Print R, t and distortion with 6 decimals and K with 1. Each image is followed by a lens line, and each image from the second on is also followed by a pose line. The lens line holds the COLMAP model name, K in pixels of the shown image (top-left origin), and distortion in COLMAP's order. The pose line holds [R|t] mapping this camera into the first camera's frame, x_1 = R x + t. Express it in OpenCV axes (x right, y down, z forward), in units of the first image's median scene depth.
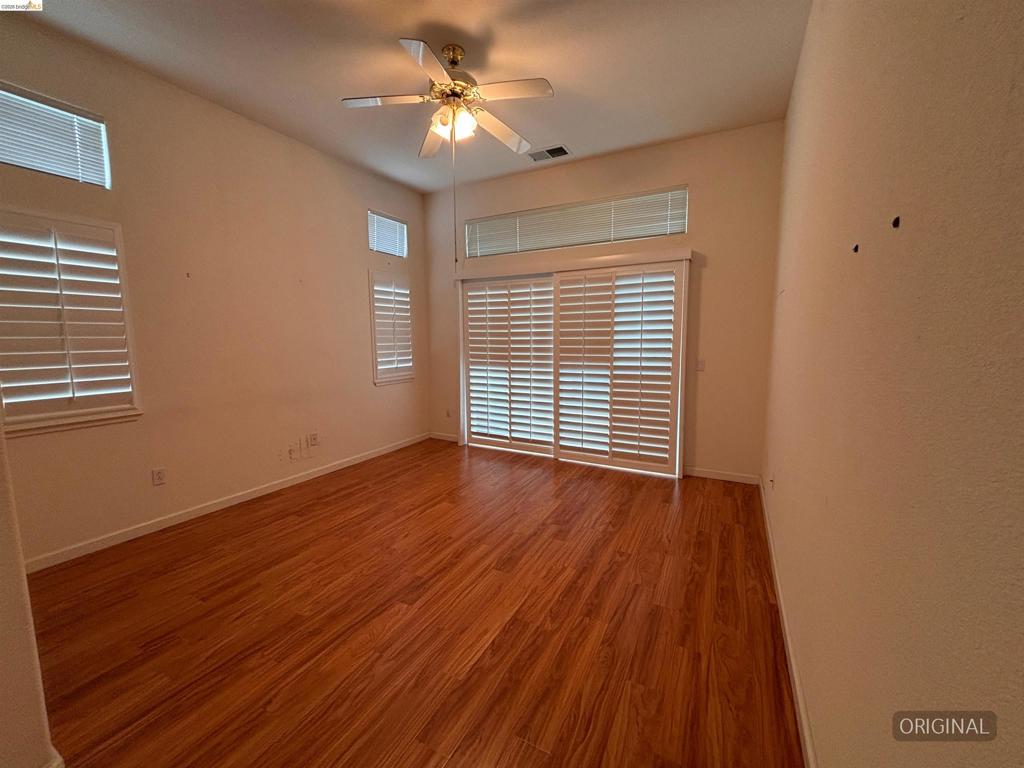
lens RADIAL K [[412.3, 0, 511.2], [0, 412.3, 382.5], [0, 0, 1]] dist [0.002082, -0.000289]
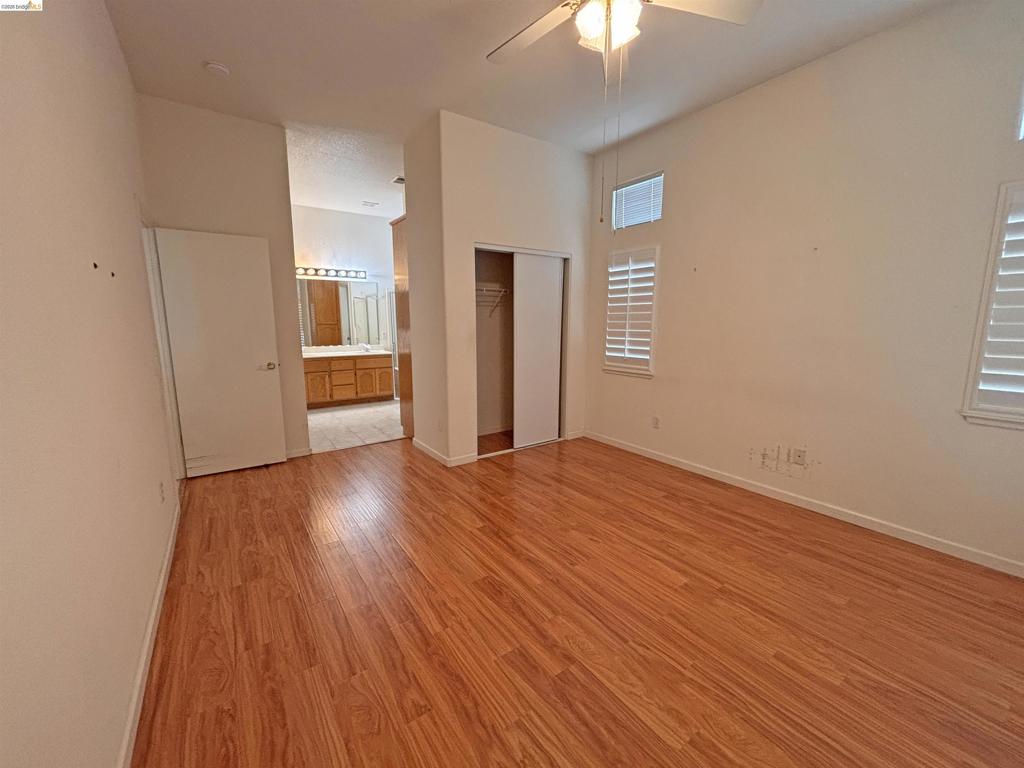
lens RADIAL K [[412.3, 0, 511.2], [0, 412.3, 382.5], [0, 0, 1]] dist [0.002082, -0.000289]
pose [[-0.450955, 0.140235, -0.881461, 0.579927], [-0.096884, 0.974054, 0.204532, -0.140363], [0.887273, 0.177634, -0.425668, 1.137250]]
